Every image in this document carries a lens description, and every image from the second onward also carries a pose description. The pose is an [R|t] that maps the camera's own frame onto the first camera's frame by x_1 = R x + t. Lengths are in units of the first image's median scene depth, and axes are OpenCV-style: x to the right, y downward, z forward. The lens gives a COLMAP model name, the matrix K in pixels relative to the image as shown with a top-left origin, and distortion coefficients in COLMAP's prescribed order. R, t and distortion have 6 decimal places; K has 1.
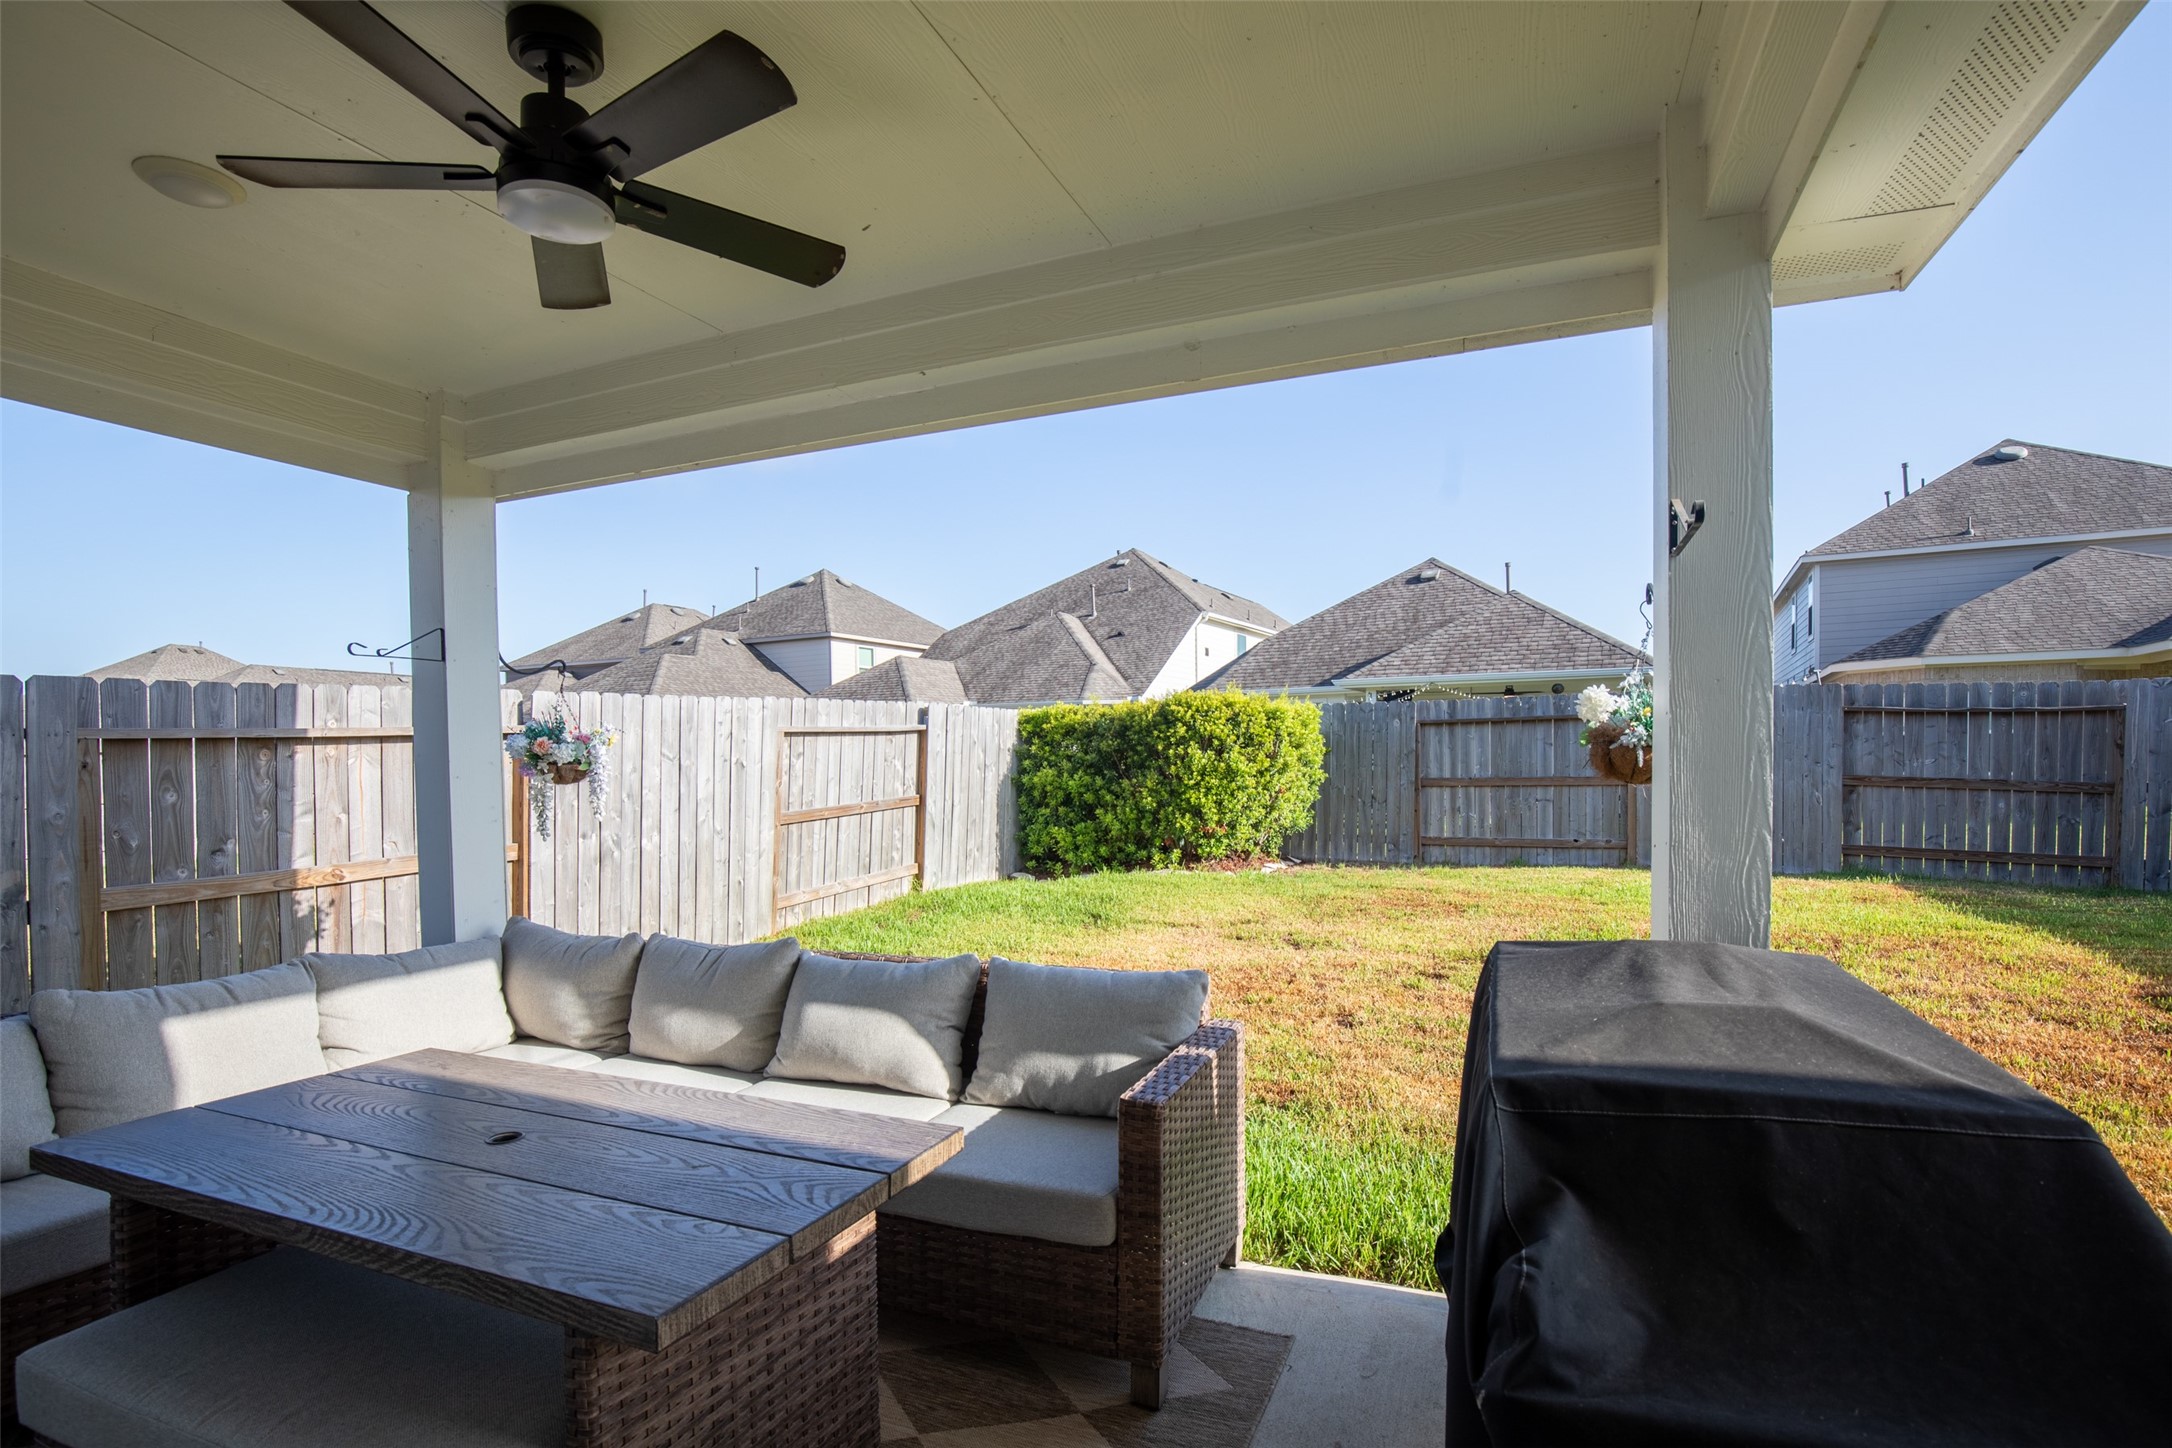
lens RADIAL K [[1033.1, 0, 1086.0], [0, 1033.1, 724.0], [0, 0, 1]] dist [-0.042236, 0.009635]
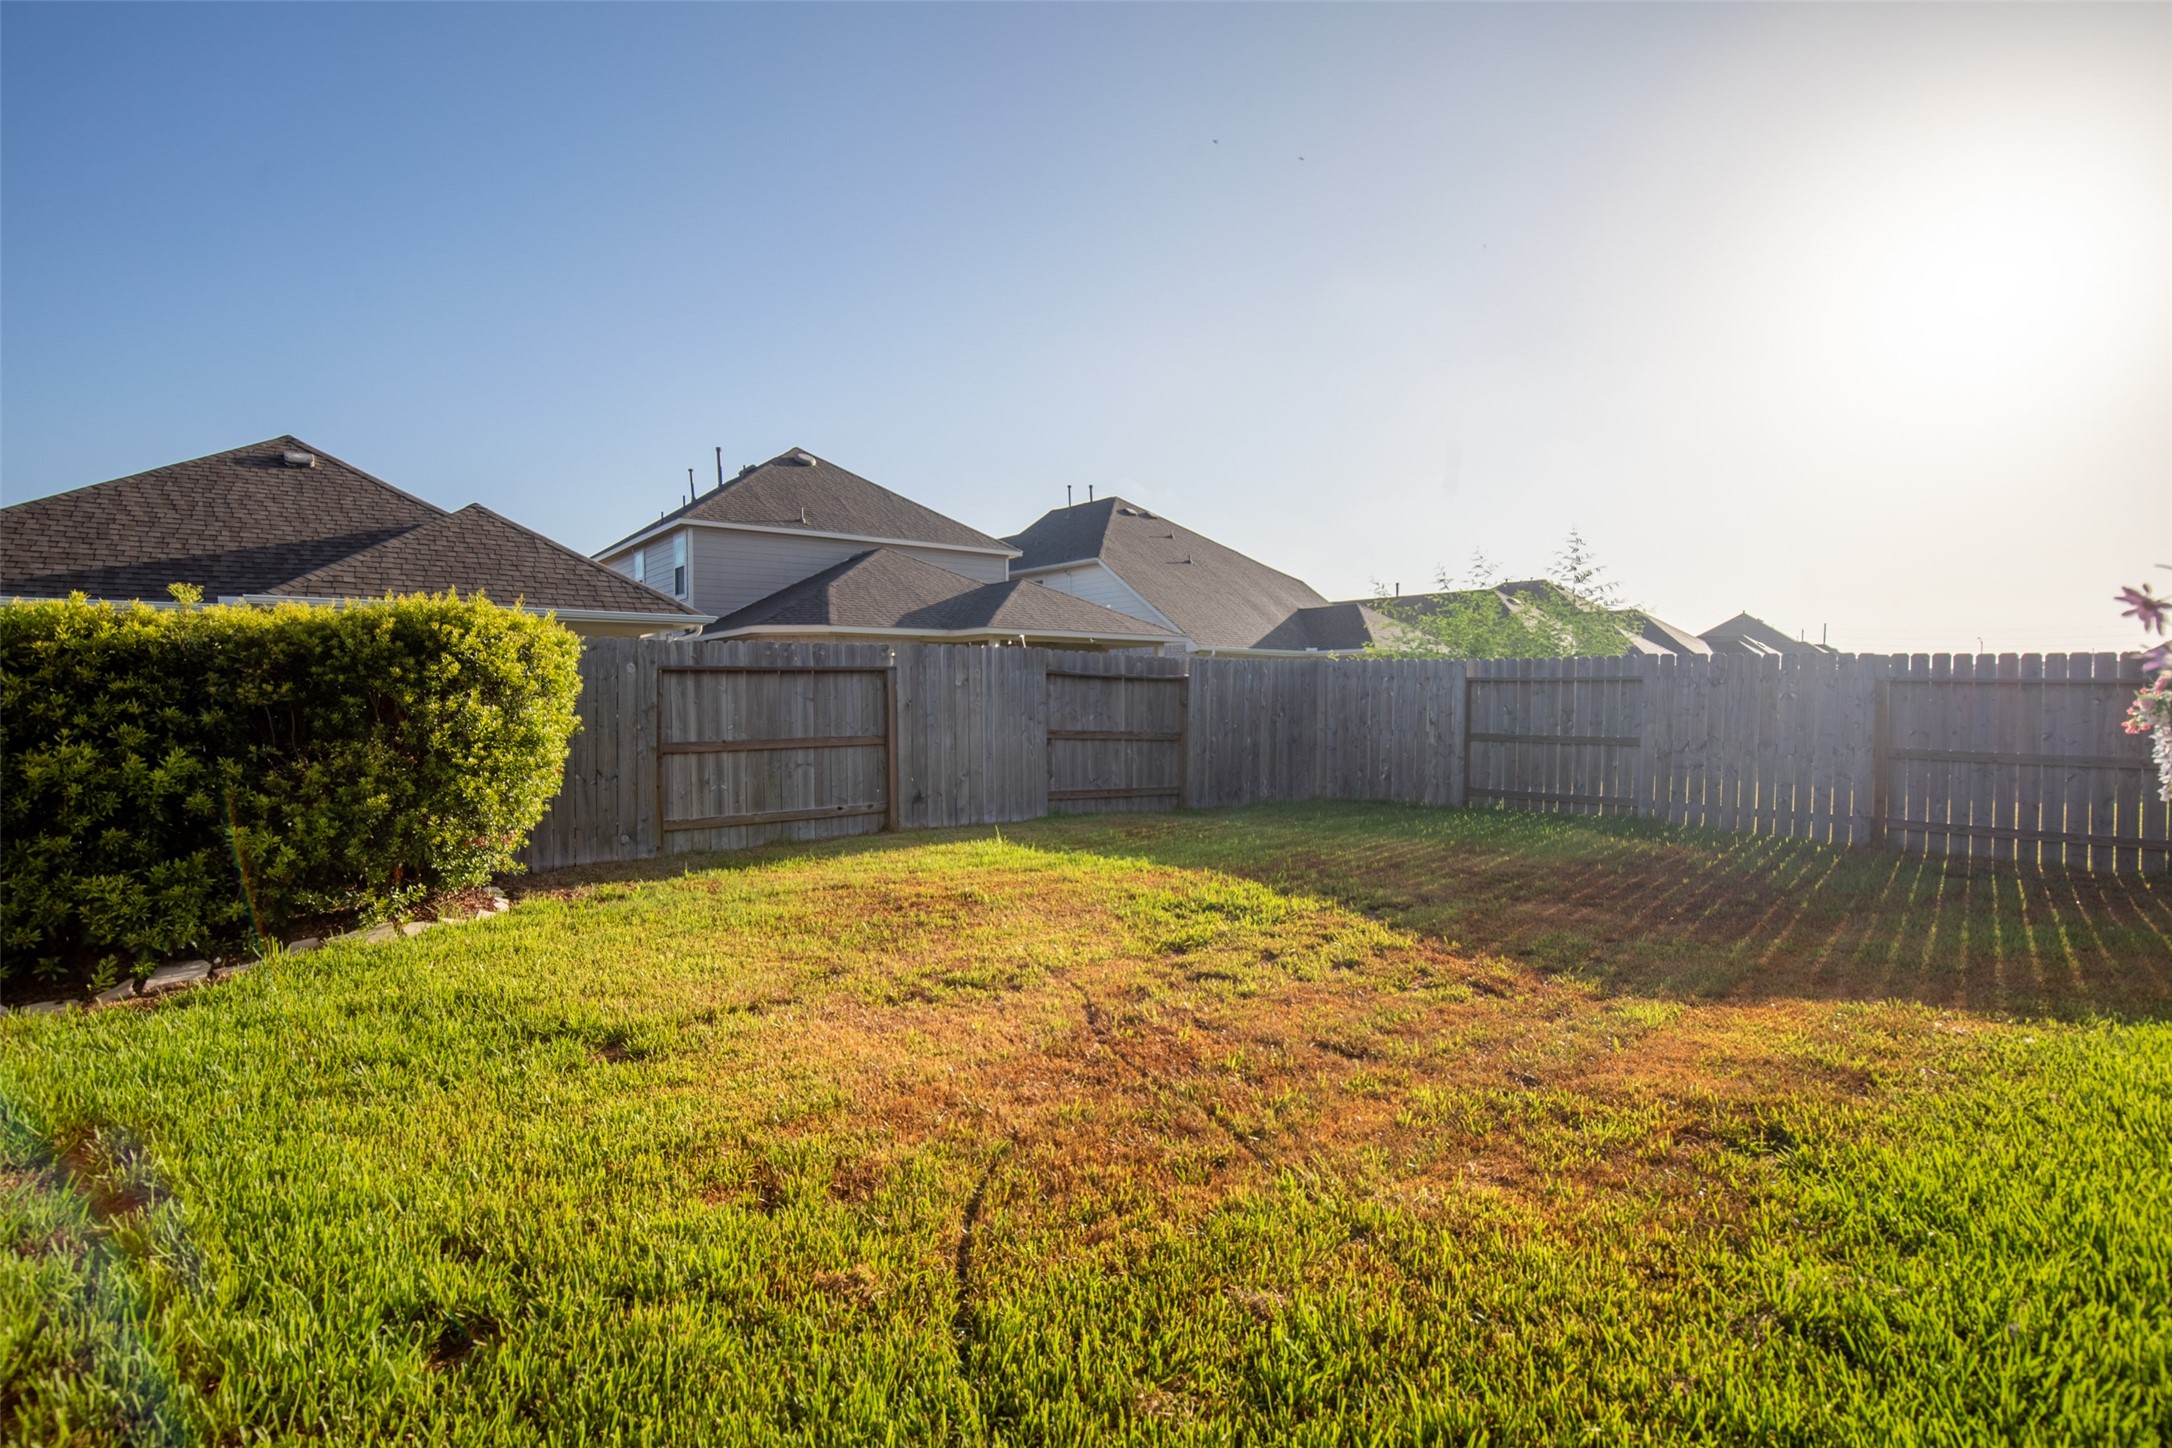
lens RADIAL K [[1071.0, 0, 1086.0], [0, 1071.0, 724.0], [0, 0, 1]] dist [-0.013208, 0.000814]
pose [[0.381457, -0.011030, 0.924321, -0.286047], [-0.025795, 0.999412, 0.022571, 0.013842], [-0.924027, -0.032452, 0.380948, 0.440881]]
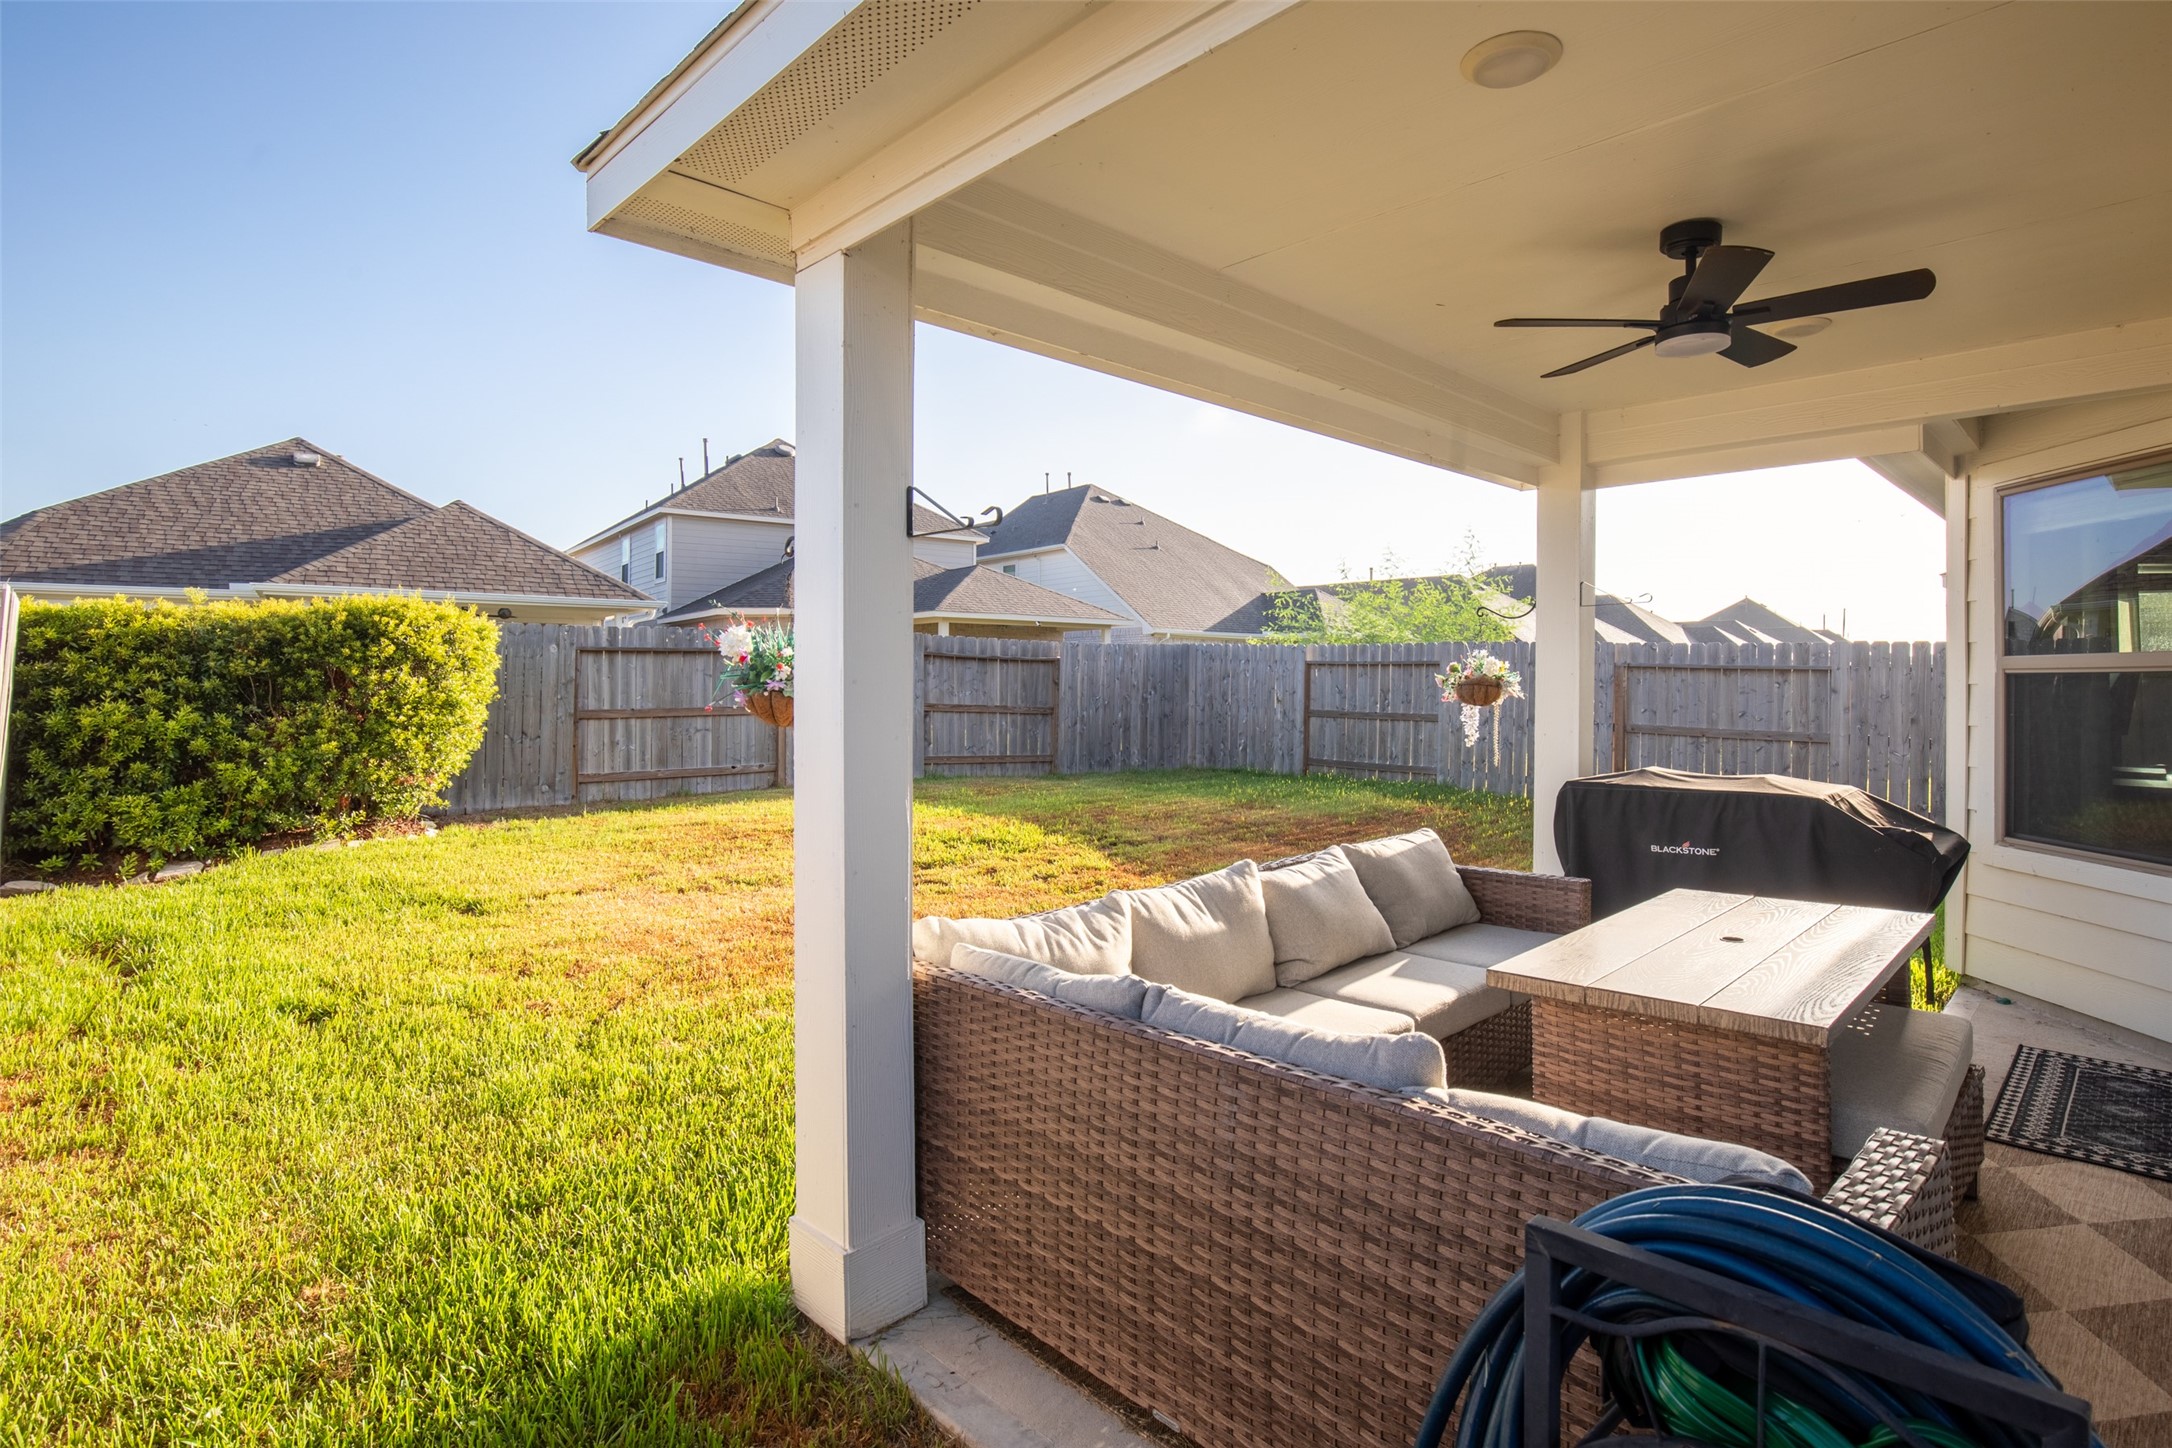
lens RADIAL K [[1093.4, 0, 1086.7], [0, 1093.4, 663.6], [0, 0, 1]] dist [-0.012013, -0.000816]
pose [[0.399894, 0.026429, 0.916180, -0.397455], [-0.033047, 0.999350, -0.014404, 0.010743], [-0.915965, -0.024517, 0.400508, 0.212552]]
